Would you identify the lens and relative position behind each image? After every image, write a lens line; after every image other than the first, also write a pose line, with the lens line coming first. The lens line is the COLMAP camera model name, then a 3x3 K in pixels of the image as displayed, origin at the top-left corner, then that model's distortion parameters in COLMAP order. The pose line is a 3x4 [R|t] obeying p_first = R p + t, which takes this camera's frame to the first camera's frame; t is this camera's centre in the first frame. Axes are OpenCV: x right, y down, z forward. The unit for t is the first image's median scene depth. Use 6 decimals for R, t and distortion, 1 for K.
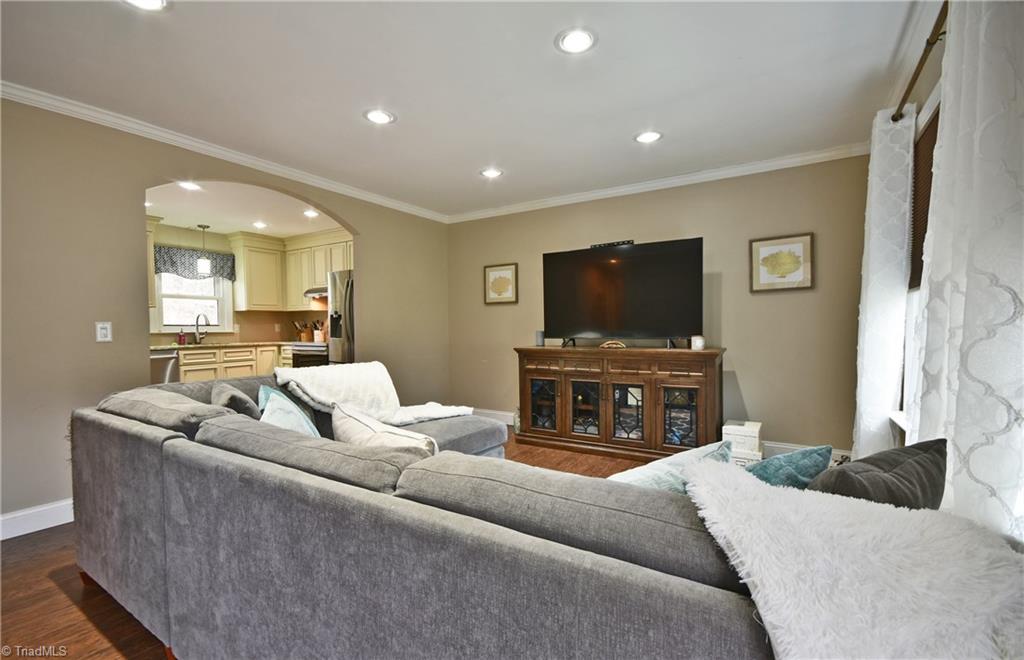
lens RADIAL K [[459.0, 0, 512.0], [0, 459.0, 330.0], [0, 0, 1]] dist [0.023435, 0.000020]
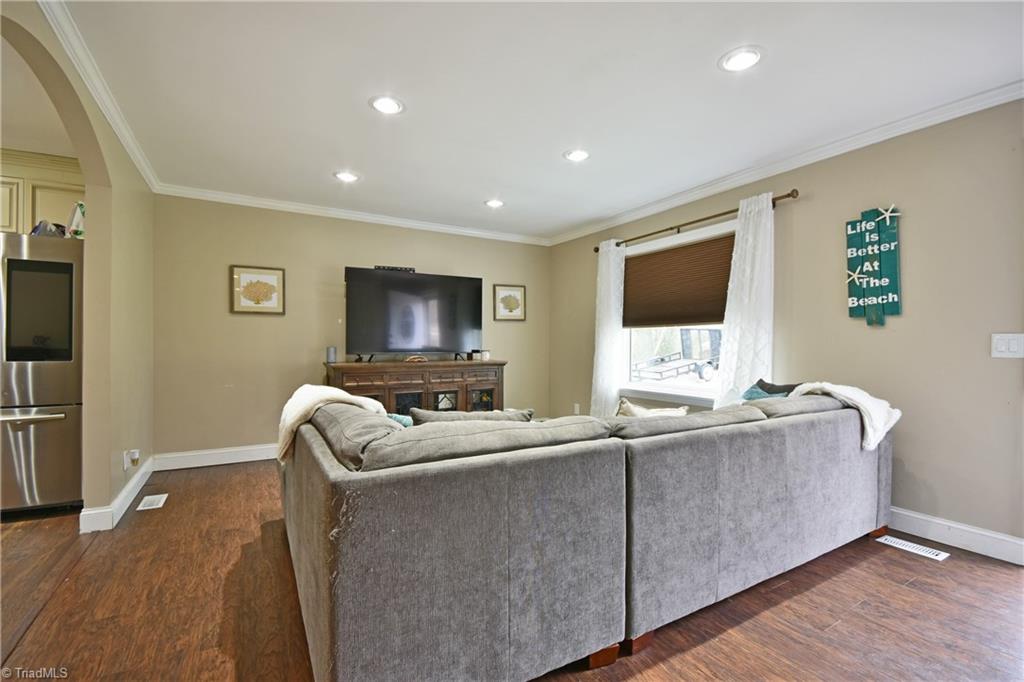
lens RADIAL K [[440.4, 0, 512.0], [0, 440.4, 341.0], [0, 0, 1]] dist [-0.032191, 0.000059]
pose [[0.443767, 0.019854, 0.895922, -0.644985], [0.008424, 0.999618, -0.026324, 0.018317], [-0.896103, 0.019229, 0.443430, 0.312445]]
